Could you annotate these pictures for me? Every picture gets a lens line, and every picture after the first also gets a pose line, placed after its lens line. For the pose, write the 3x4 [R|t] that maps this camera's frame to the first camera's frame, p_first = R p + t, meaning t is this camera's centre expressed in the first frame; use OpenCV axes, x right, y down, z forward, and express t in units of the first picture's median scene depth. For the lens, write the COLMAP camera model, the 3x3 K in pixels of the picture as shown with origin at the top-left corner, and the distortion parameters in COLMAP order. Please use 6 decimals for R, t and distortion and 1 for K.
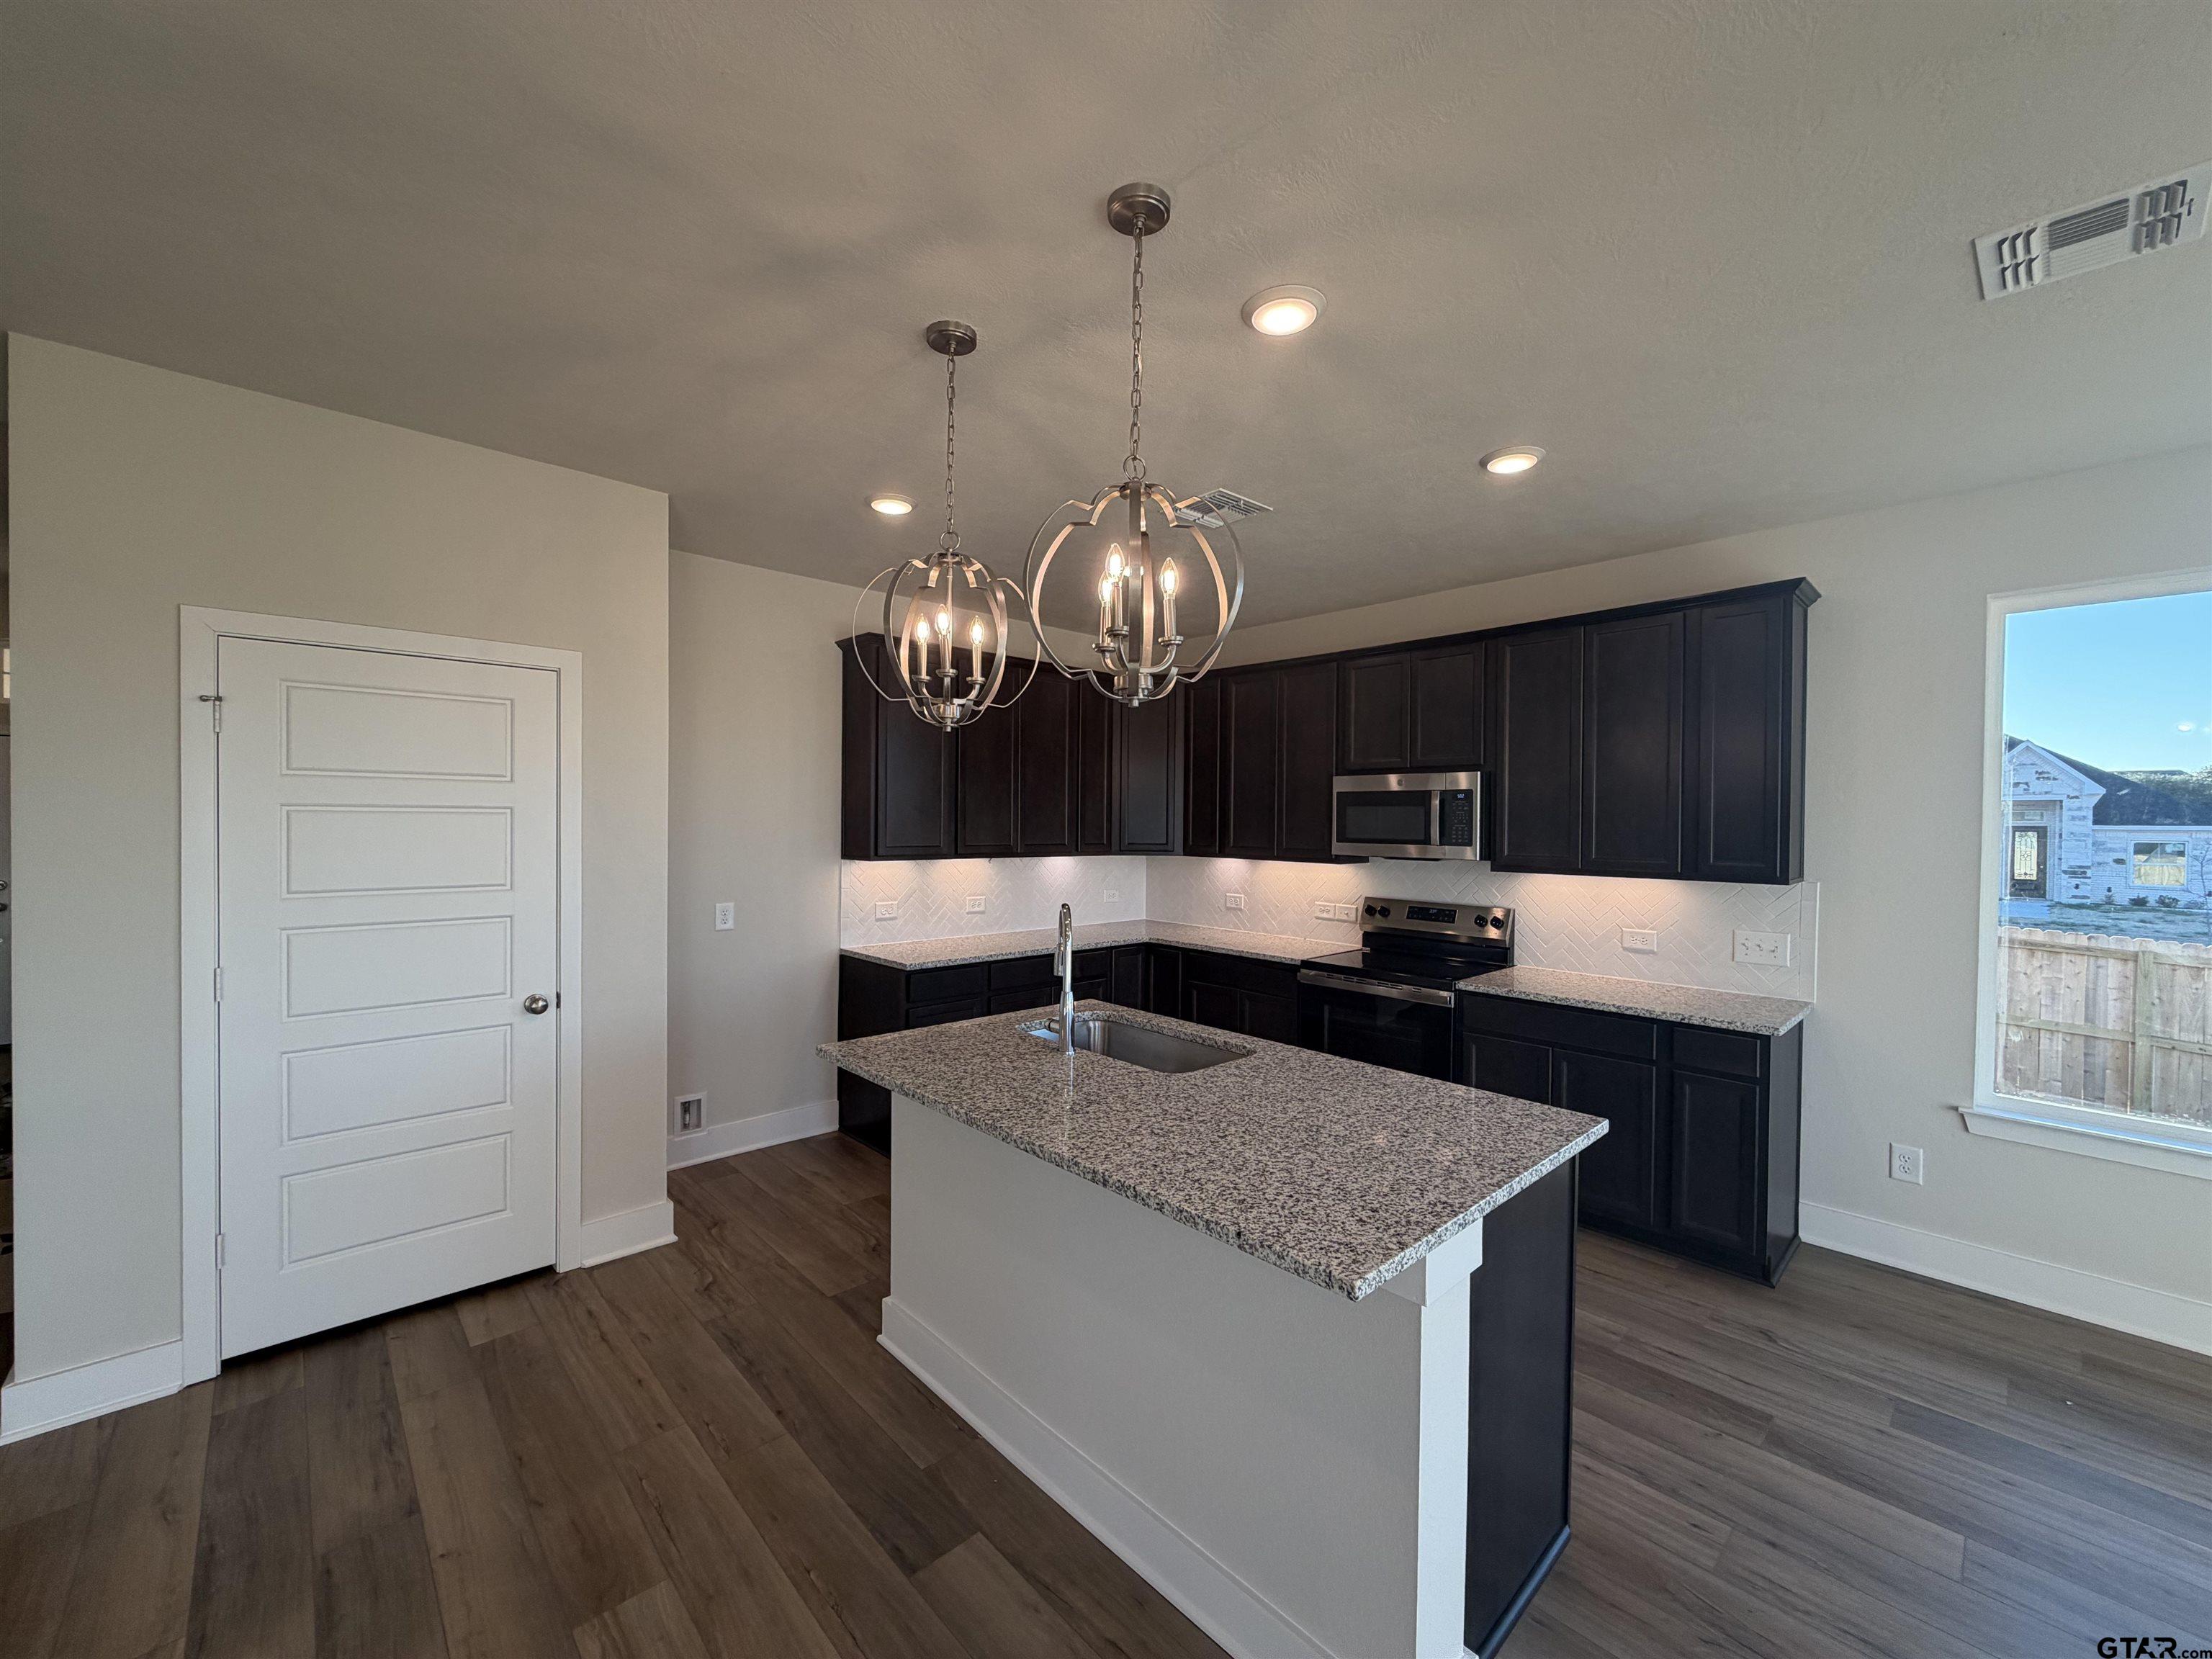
lens RADIAL K [[879.1, 0, 1094.0], [0, 879.1, 832.3], [0, 0, 1]] dist [-0.001611, 0.000177]
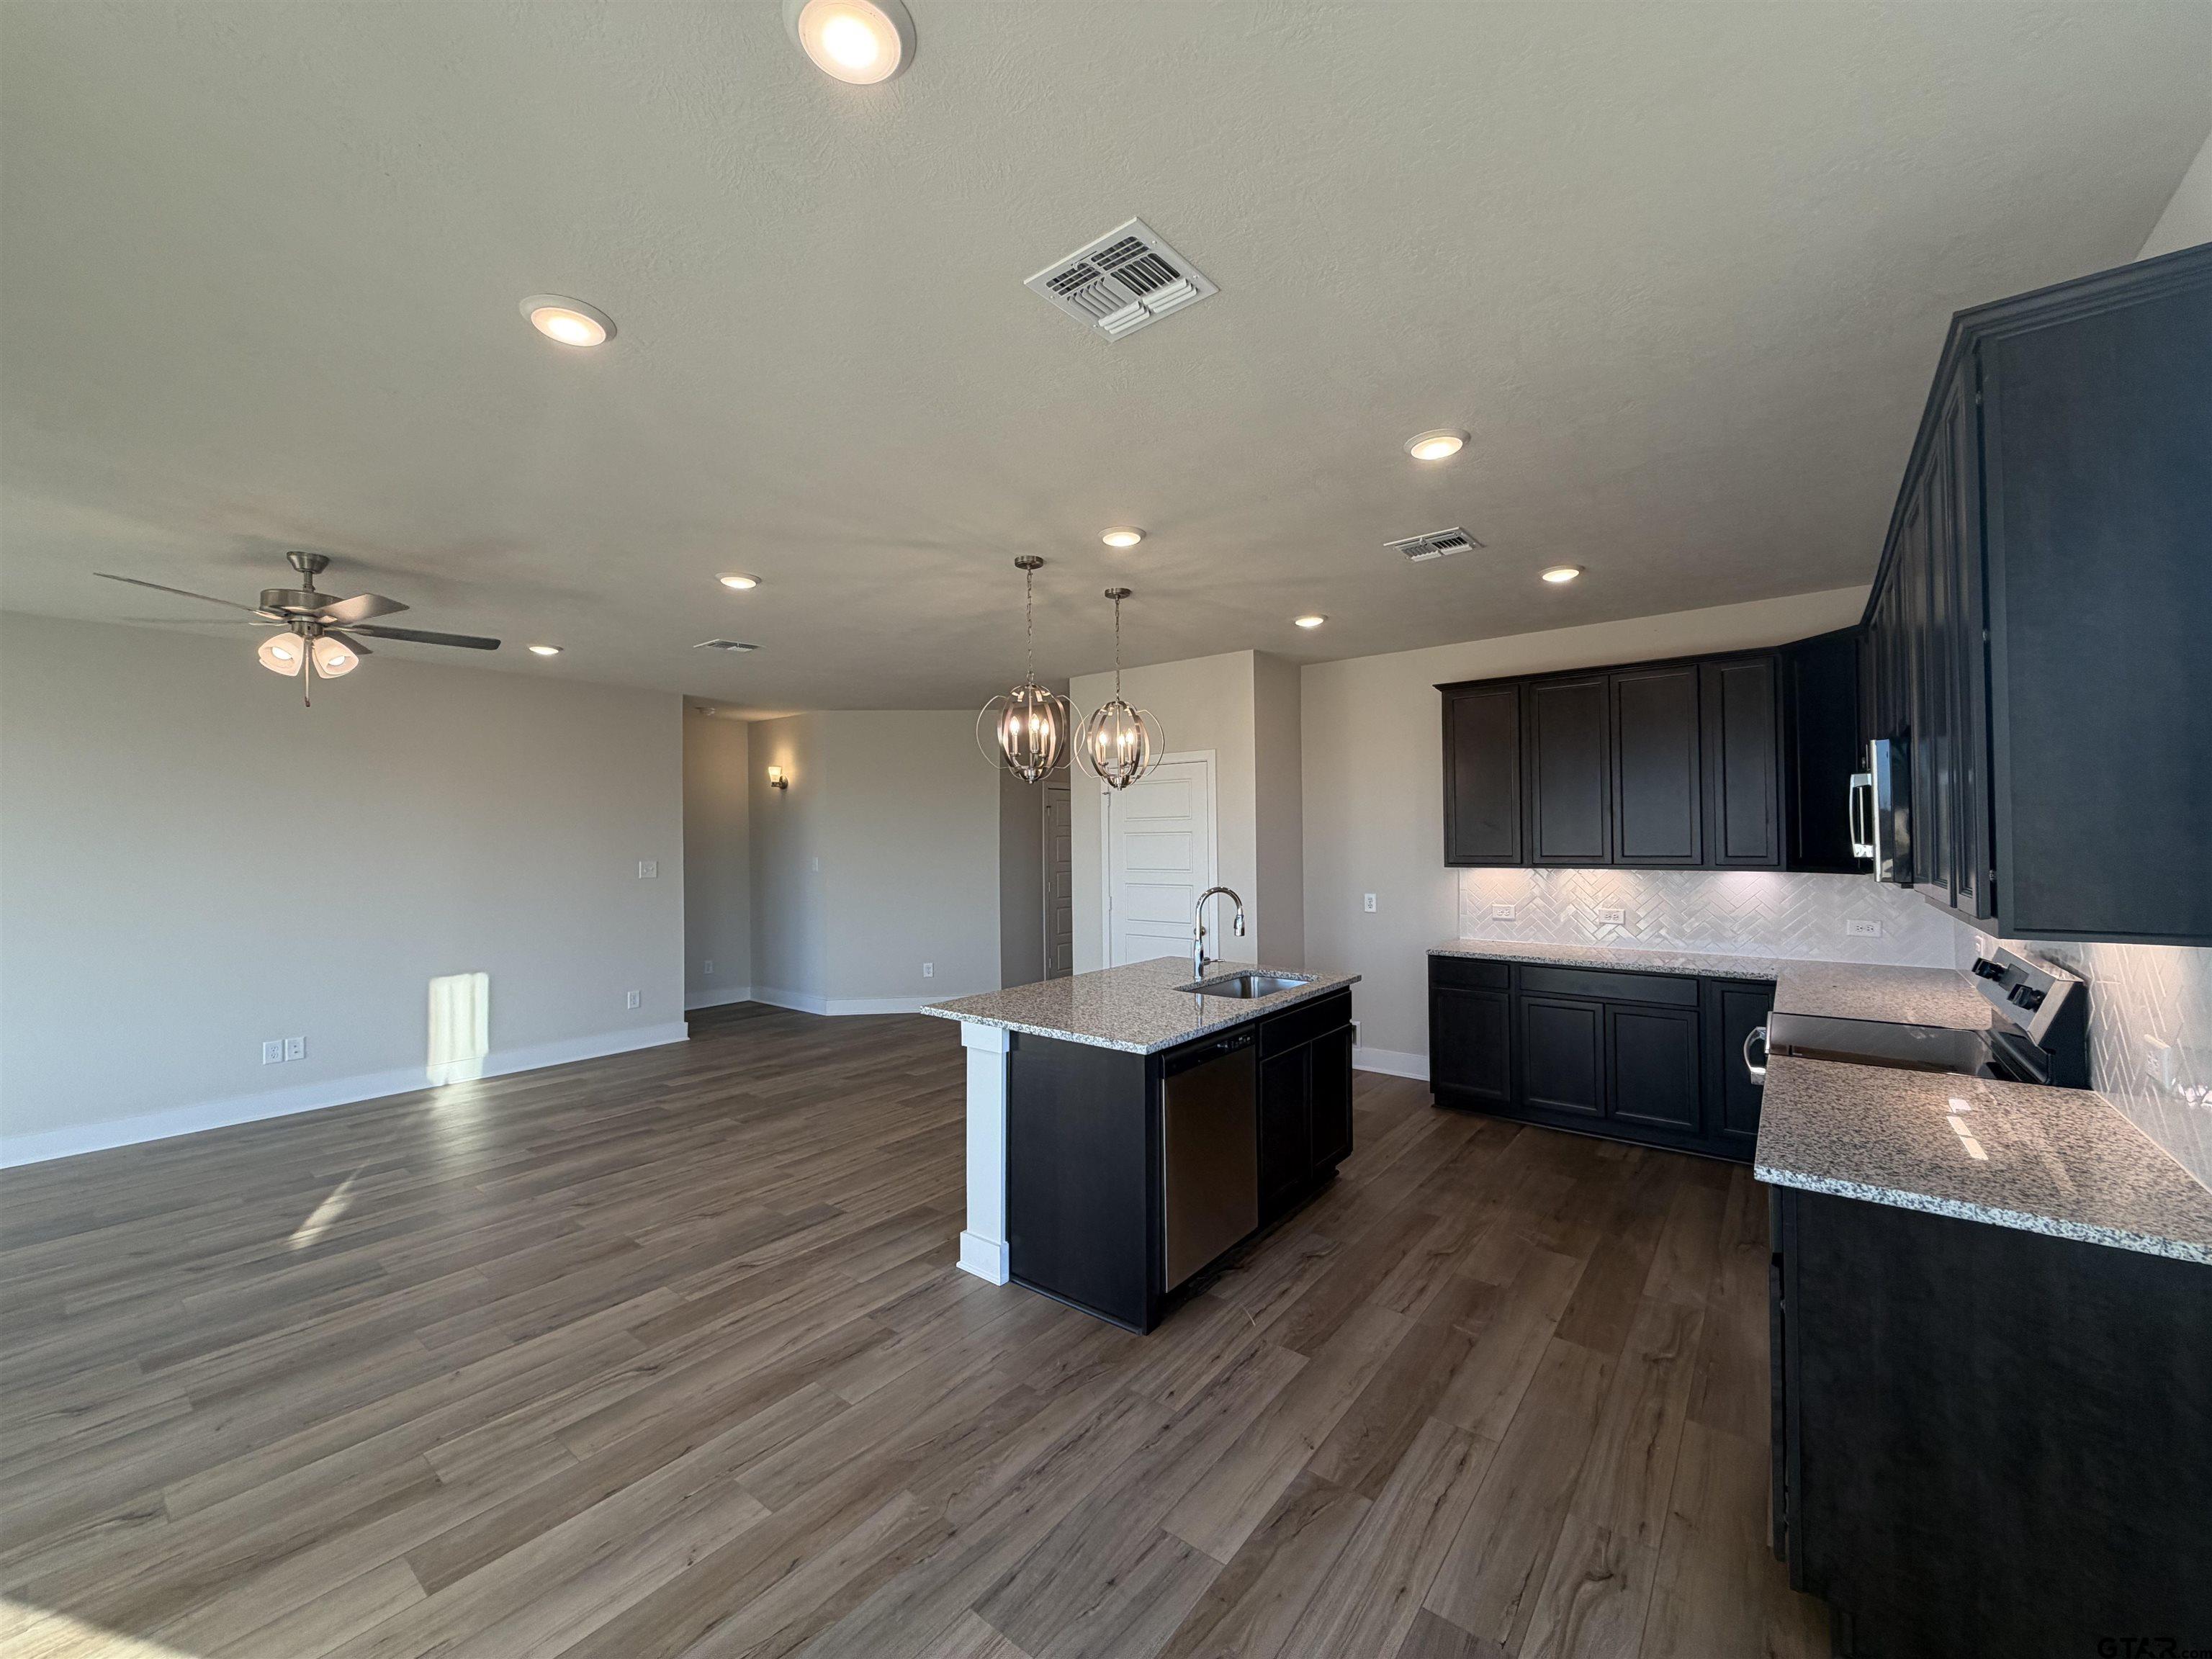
lens RADIAL K [[879.1, 0, 1094.0], [0, 879.1, 832.3], [0, 0, 1]] dist [-0.001611, 0.000177]
pose [[0.148726, -0.020558, -0.988665, 0.939000], [-0.001673, 0.999777, -0.021041, 0.011050], [0.988877, 0.004784, 0.148658, 0.343648]]
